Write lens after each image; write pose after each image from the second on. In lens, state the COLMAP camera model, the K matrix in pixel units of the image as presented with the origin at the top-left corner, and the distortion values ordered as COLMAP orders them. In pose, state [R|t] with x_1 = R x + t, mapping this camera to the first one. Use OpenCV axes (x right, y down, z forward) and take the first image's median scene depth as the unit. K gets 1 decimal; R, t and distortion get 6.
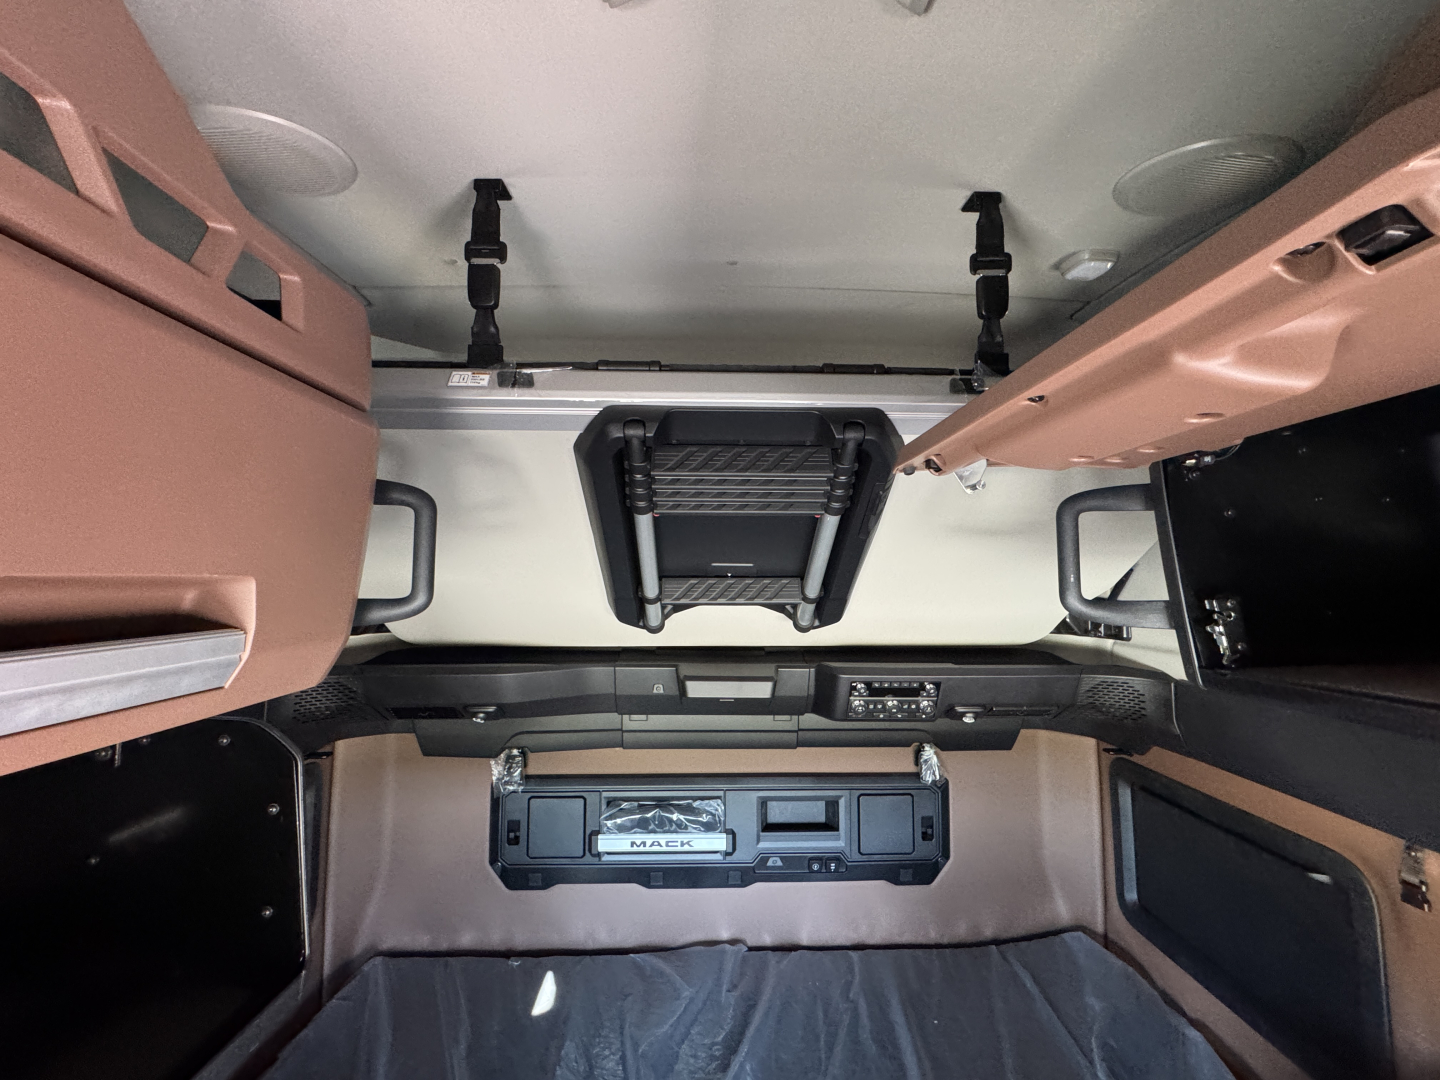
lens RADIAL K [[573.8, 0, 720.4], [0, 573.8, 542.0], [0, 0, 1]] dist [-0.003388, 0.000570]
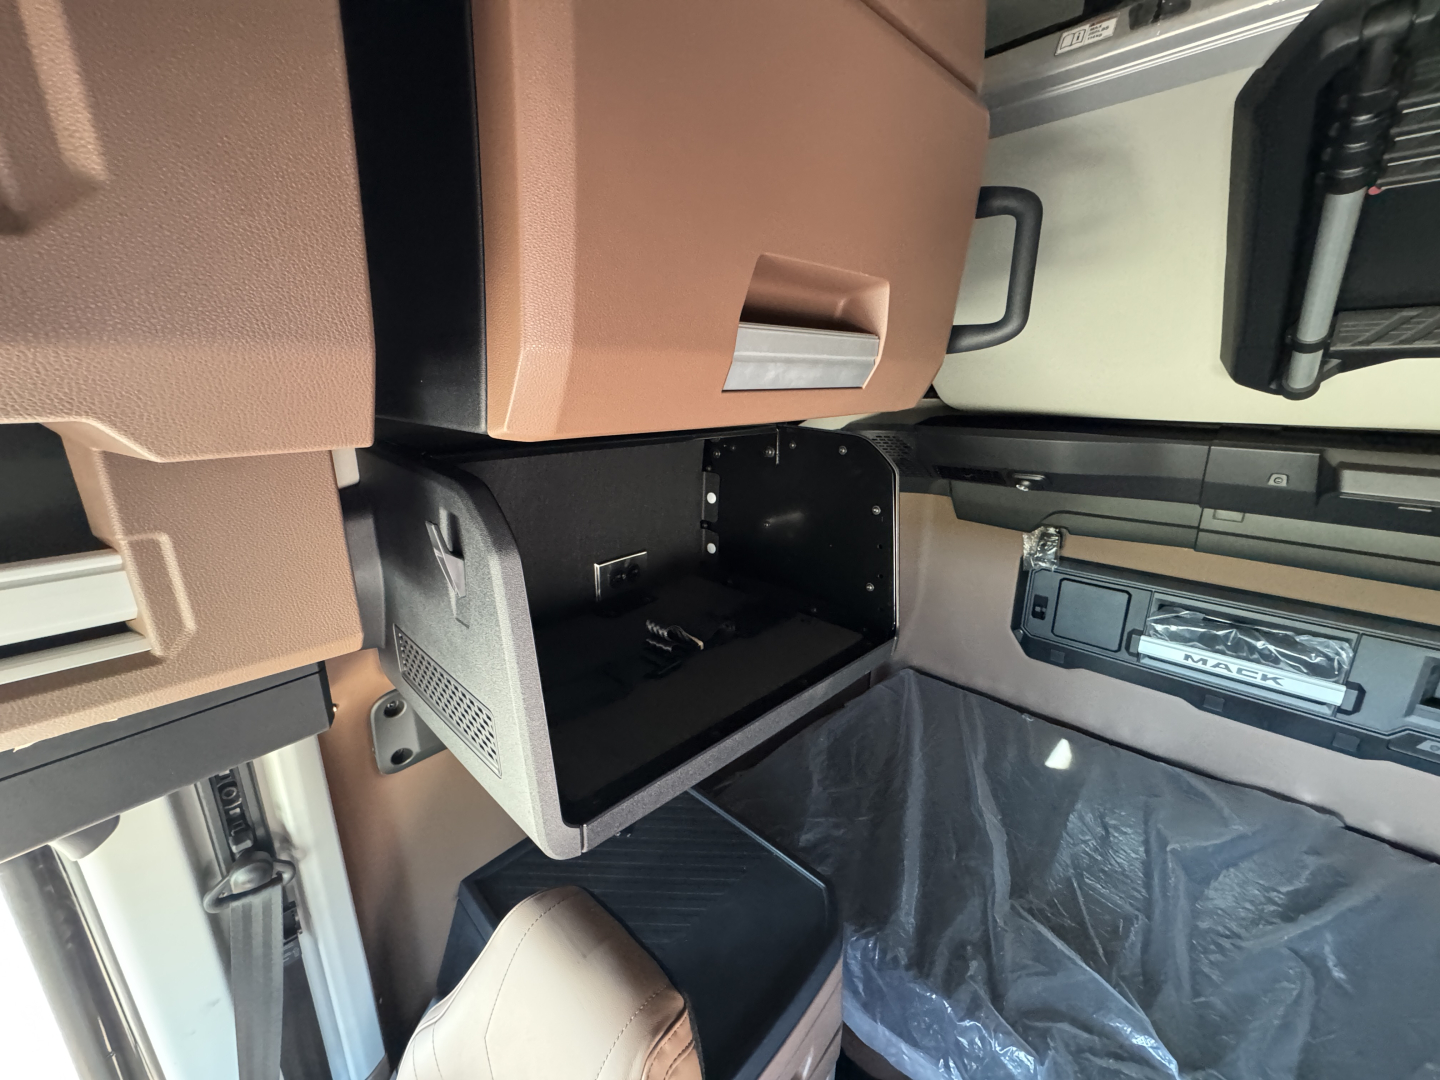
lens RADIAL K [[573.8, 0, 720.6], [0, 573.8, 542.6], [0, 0, 1]] dist [-0.003388, 0.000570]
pose [[0.685181, 0.193019, -0.702333, -0.071247], [0.052282, 0.948728, 0.311739, 0.068624], [0.726494, -0.250317, 0.639959, -0.016152]]
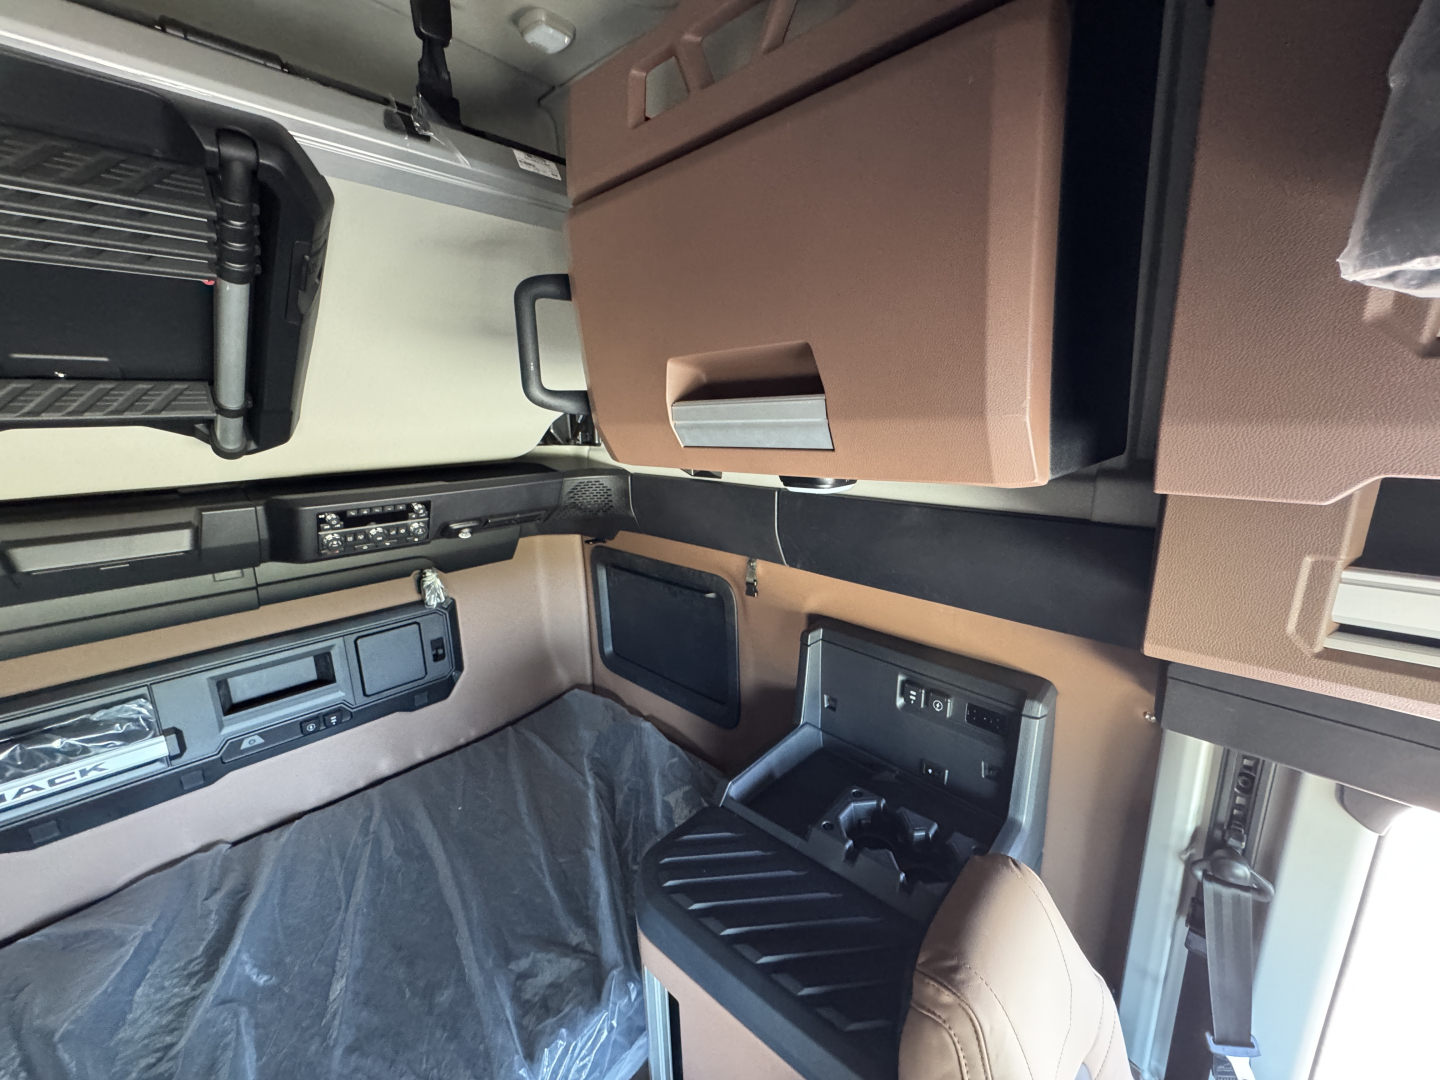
lens RADIAL K [[573.8, 0, 716.3], [0, 573.8, 541.2], [0, 0, 1]] dist [-0.003388, 0.000570]
pose [[0.705963, -0.173233, 0.686736, 0.058367], [-0.021969, 0.963803, 0.265710, 0.047956], [-0.707908, -0.202668, 0.676603, 0.020969]]
